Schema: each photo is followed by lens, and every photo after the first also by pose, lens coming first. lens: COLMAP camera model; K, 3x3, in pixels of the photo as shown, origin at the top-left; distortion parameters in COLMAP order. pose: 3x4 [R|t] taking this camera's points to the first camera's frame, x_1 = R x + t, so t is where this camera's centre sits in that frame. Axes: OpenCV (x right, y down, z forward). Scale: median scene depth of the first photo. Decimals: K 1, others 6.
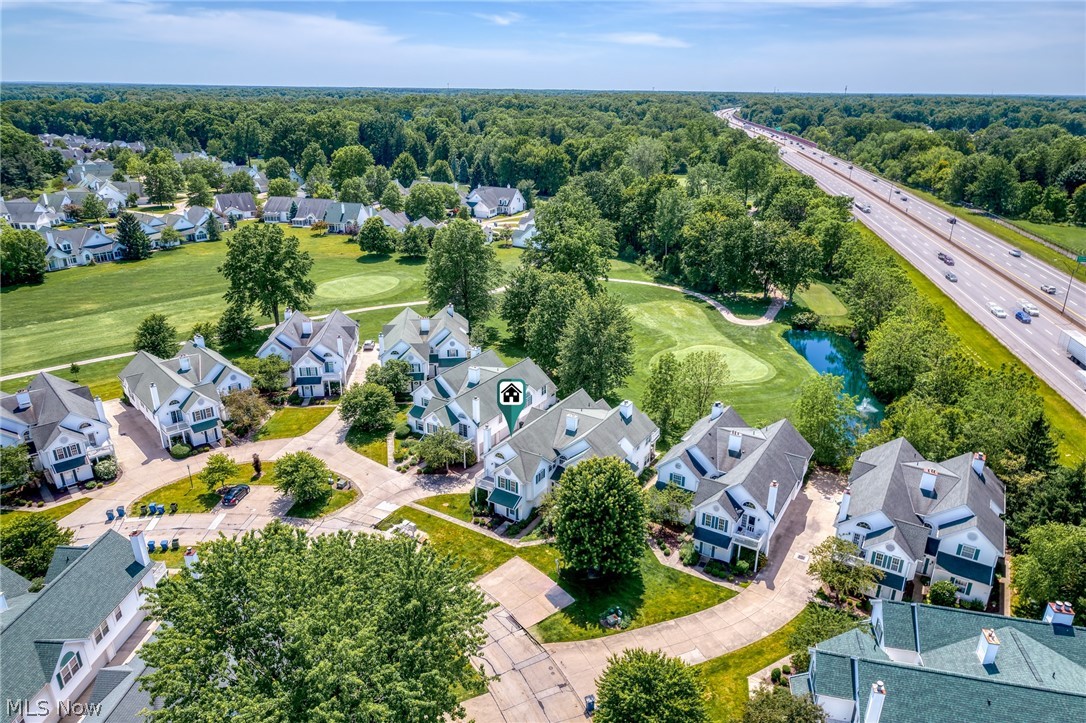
lens RADIAL K [[696.8, 0, 543.5], [0, 696.8, 363.5], [0, 0, 1]] dist [0.006018, -0.000895]
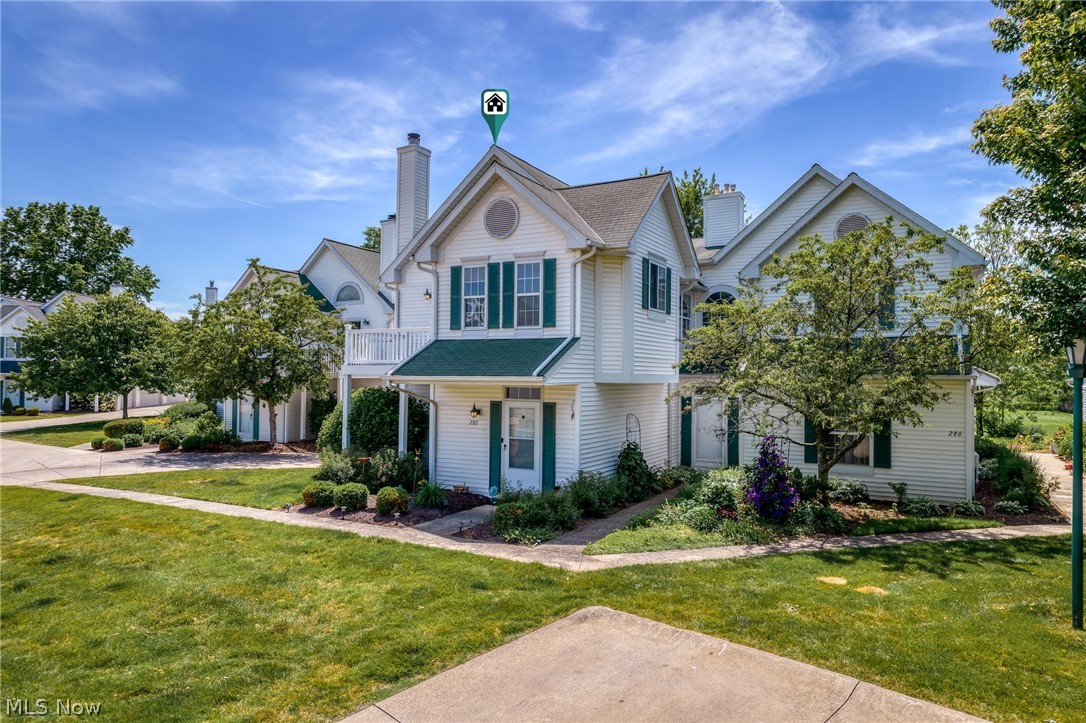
lens RADIAL K [[696.8, 0, 539.9], [0, 696.8, 364.5], [0, 0, 1]] dist [0.006018, -0.000895]
pose [[0.999522, 0.001257, 0.030900, -0.040759], [0.010715, 0.923217, -0.384130, 0.233150], [-0.029010, 0.384278, 0.922762, 0.729366]]
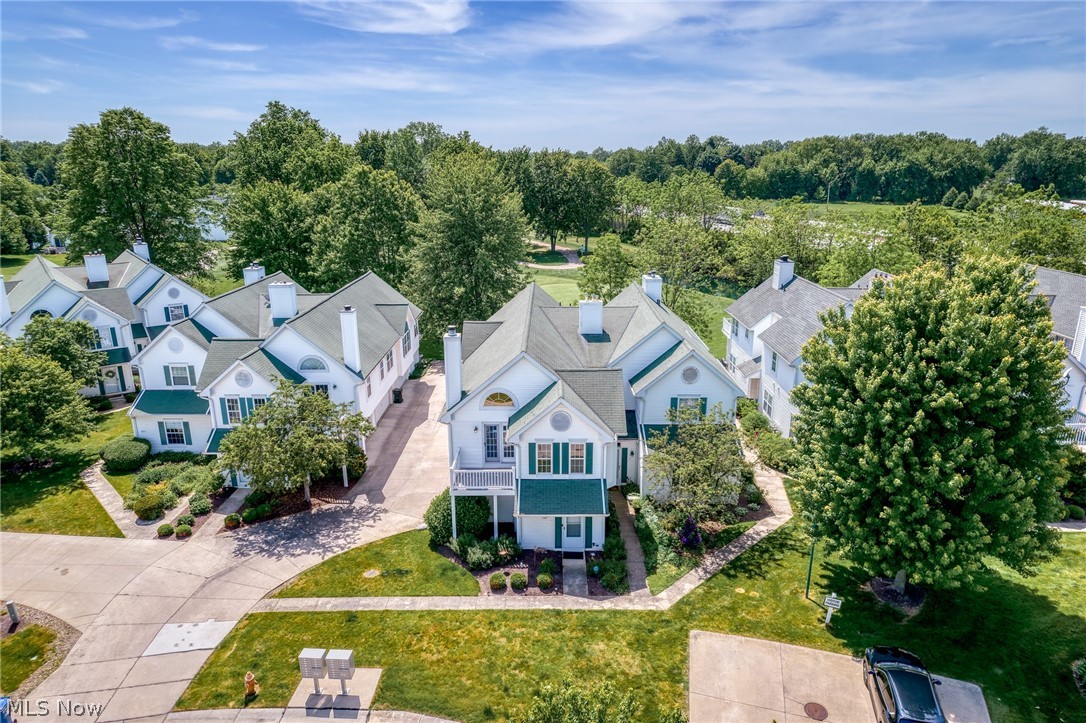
lens RADIAL K [[696.8, 0, 541.5], [0, 696.8, 357.4], [0, 0, 1]] dist [0.006018, -0.000895]
pose [[0.858175, -0.153834, 0.489767, -0.204732], [0.201948, 0.978288, -0.046580, 0.120322], [-0.471967, 0.138882, 0.870608, 0.592635]]
